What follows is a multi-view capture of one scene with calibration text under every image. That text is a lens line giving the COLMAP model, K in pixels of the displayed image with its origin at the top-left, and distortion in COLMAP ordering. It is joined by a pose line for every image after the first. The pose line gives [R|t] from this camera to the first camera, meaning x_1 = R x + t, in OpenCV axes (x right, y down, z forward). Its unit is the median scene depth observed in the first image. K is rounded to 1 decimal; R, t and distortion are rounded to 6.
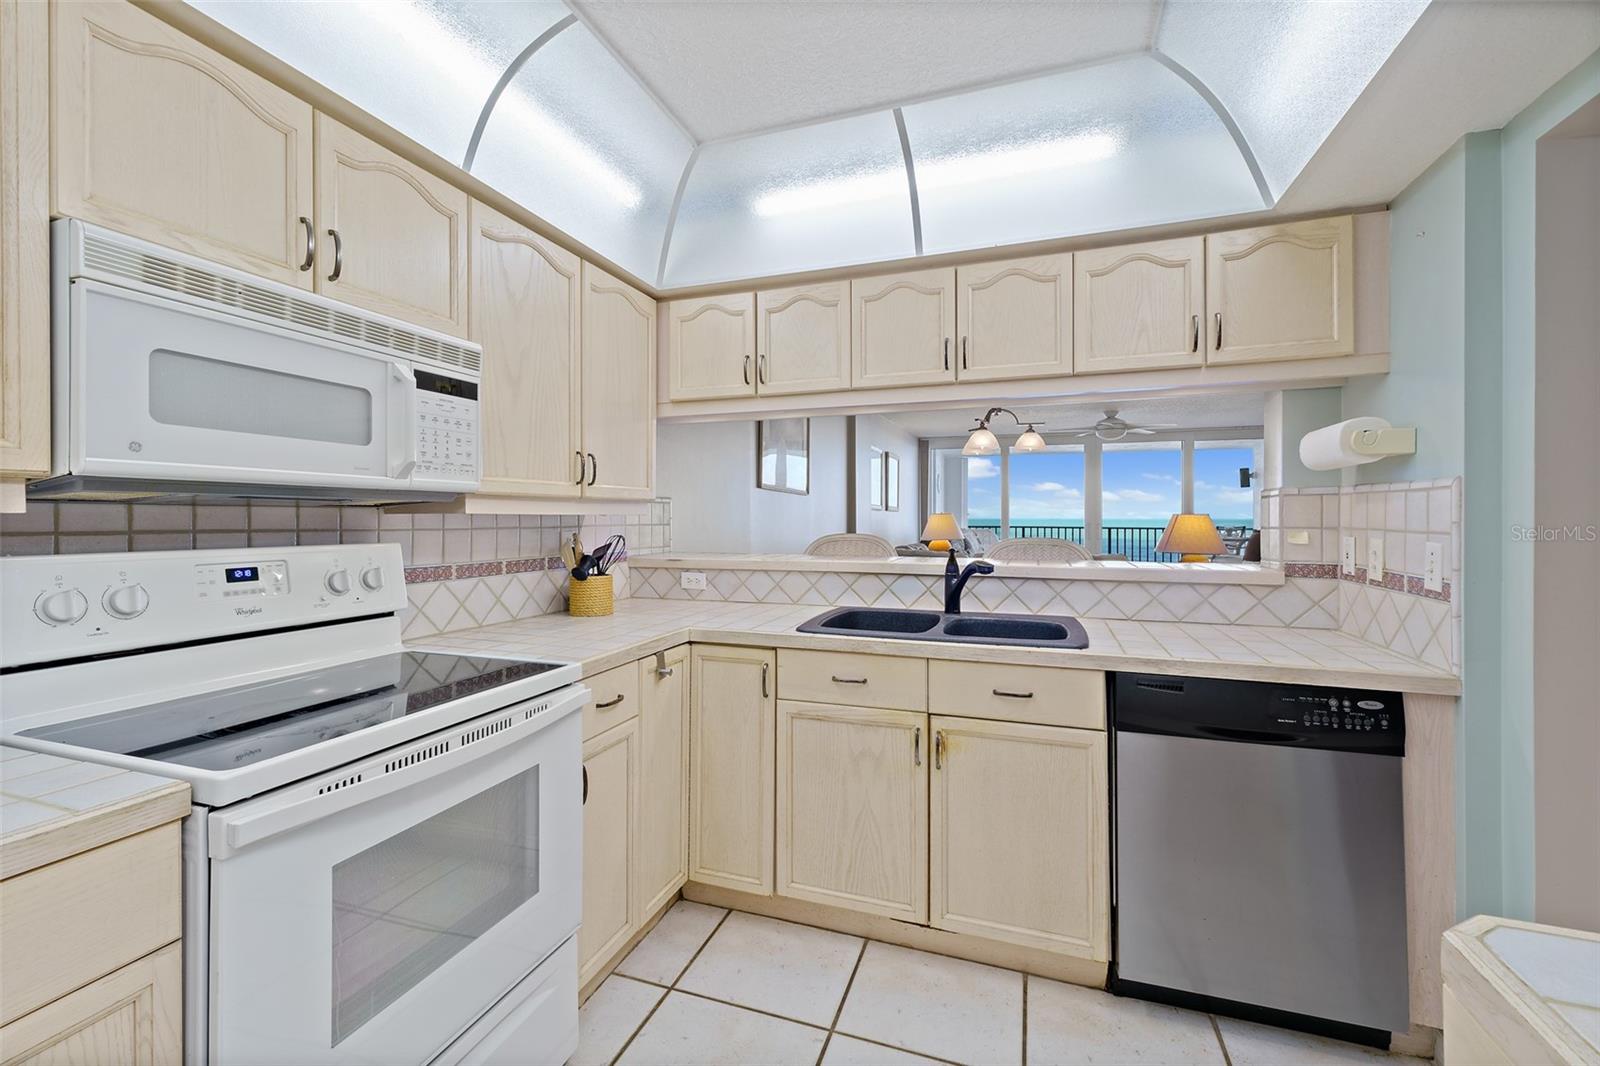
lens RADIAL K [[678.2, 0, 790.6], [0, 678.2, 517.6], [0, 0, 1]] dist [0.002788, 0.000388]
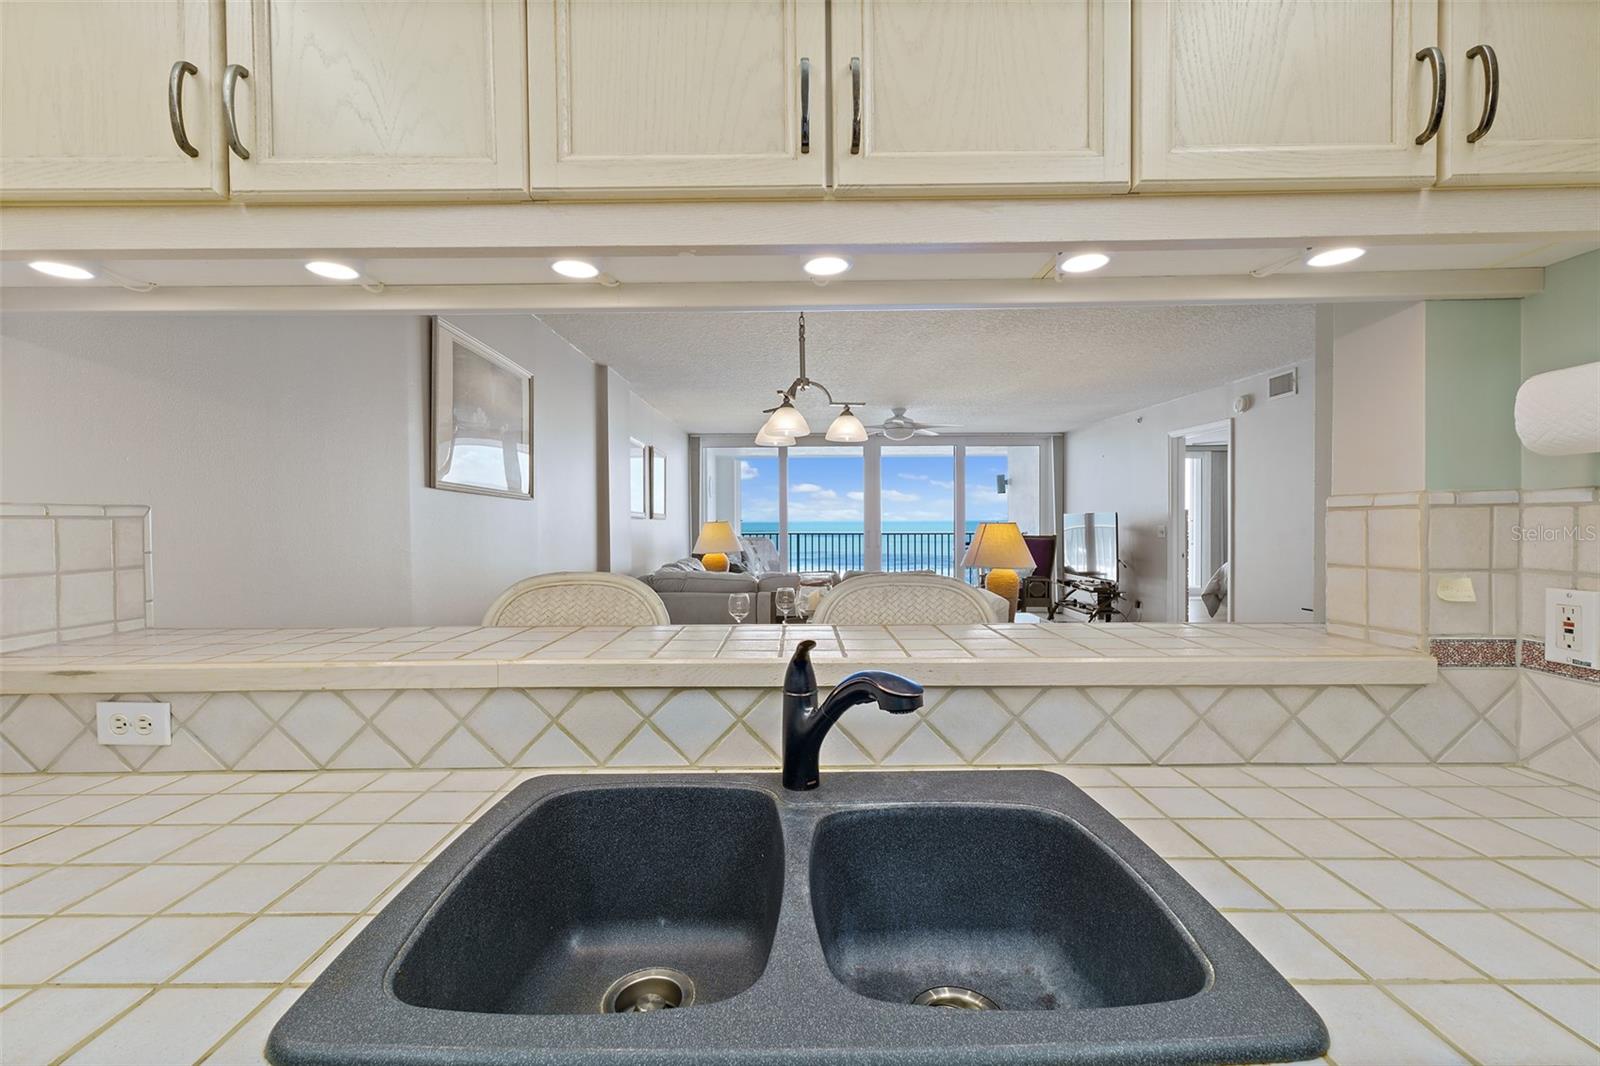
lens RADIAL K [[678.2, 0, 790.6], [0, 678.2, 517.6], [0, 0, 1]] dist [0.002788, 0.000388]
pose [[0.942445, -0.005326, 0.334319, 0.105567], [0.007488, 0.999959, -0.005181, -0.025319], [-0.334277, 0.007386, 0.942446, 0.683159]]
